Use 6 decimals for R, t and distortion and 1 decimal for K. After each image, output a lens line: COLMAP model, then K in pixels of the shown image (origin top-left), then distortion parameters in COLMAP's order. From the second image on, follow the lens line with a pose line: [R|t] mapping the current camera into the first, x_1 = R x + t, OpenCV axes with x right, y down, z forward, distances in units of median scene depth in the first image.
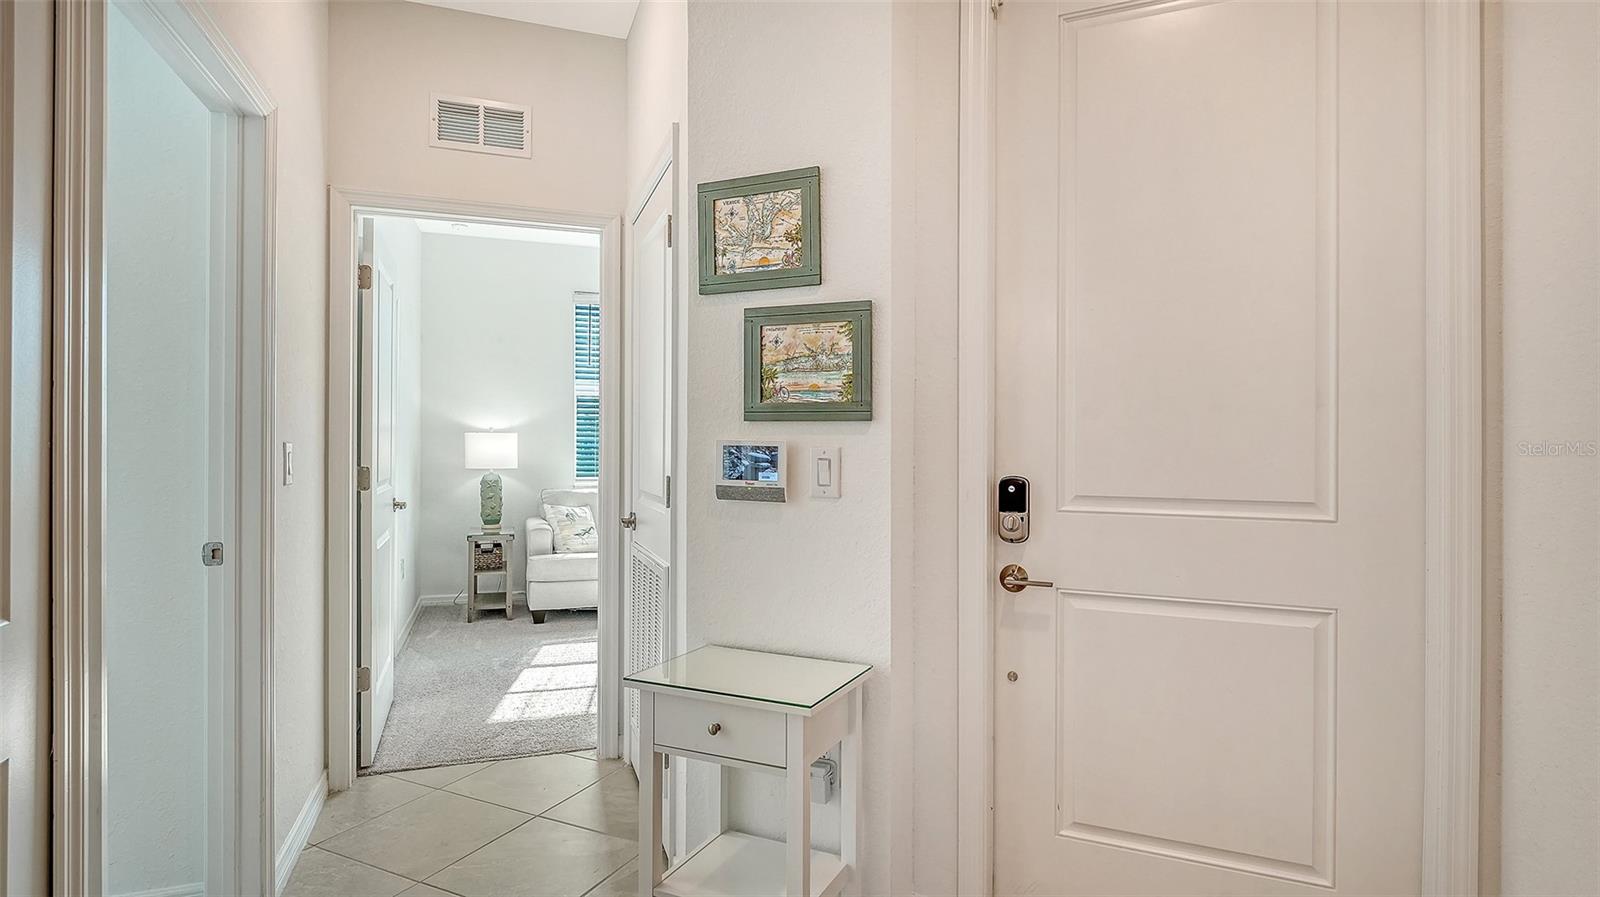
lens RADIAL K [[841.5, 0, 803.6], [0, 841.5, 451.9], [0, 0, 1]] dist [0.002874, -0.005691]
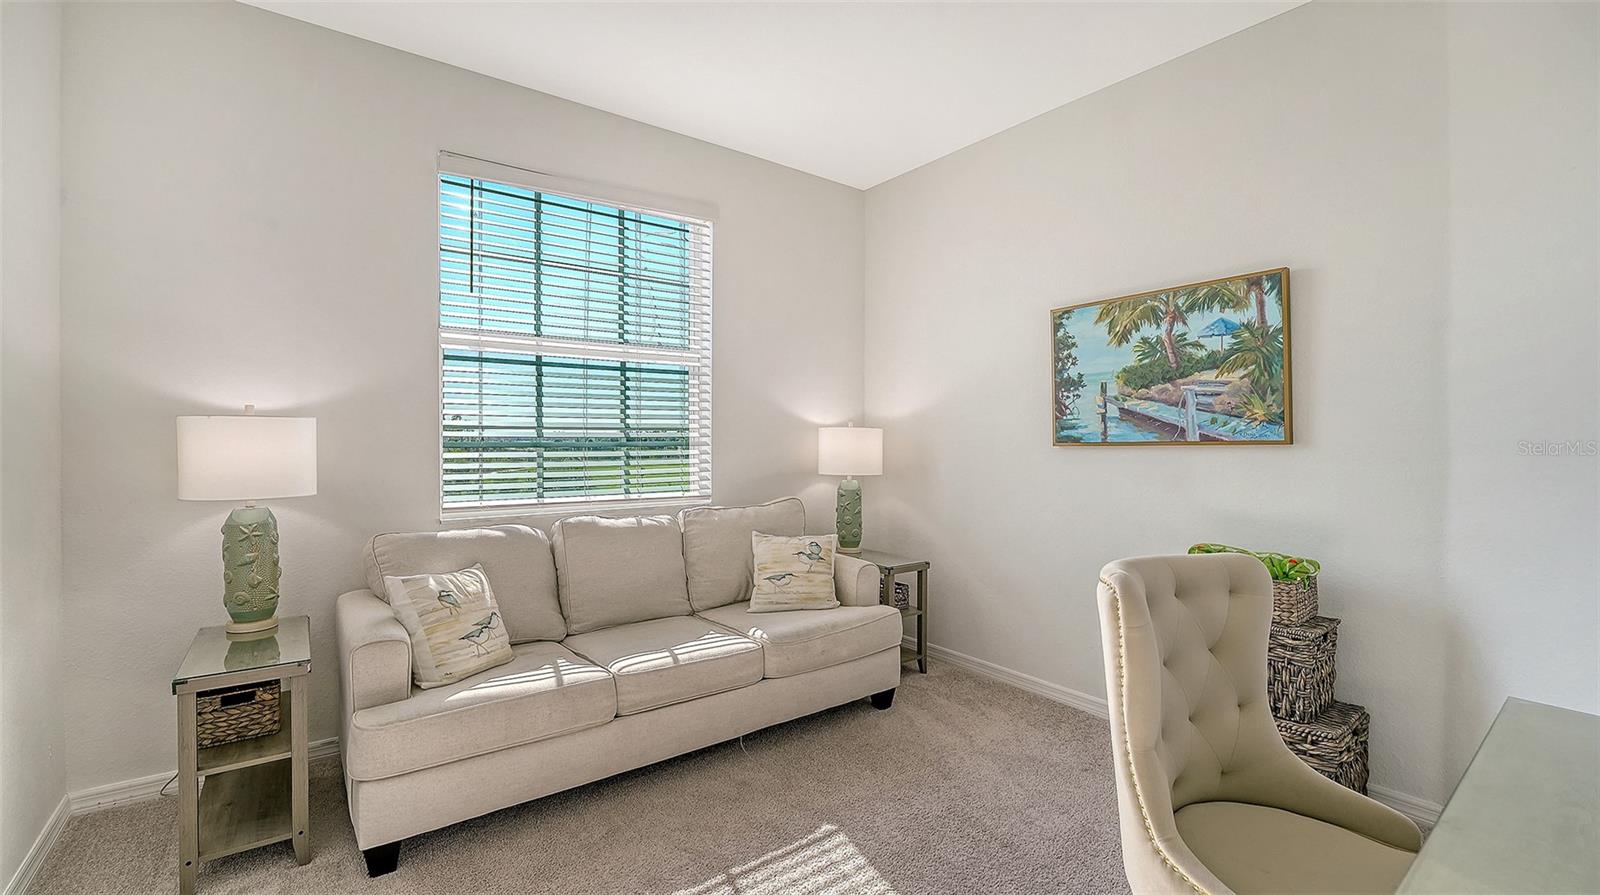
lens RADIAL K [[659.1, 0, 790.5], [0, 659.1, 438.6], [0, 0, 1]] dist [-0.018648, 0.000419]
pose [[0.955395, -0.000298, 0.295329, -0.388588], [-0.003935, 0.999898, 0.013740, -0.034688], [-0.295303, -0.014289, 0.955297, 1.143978]]
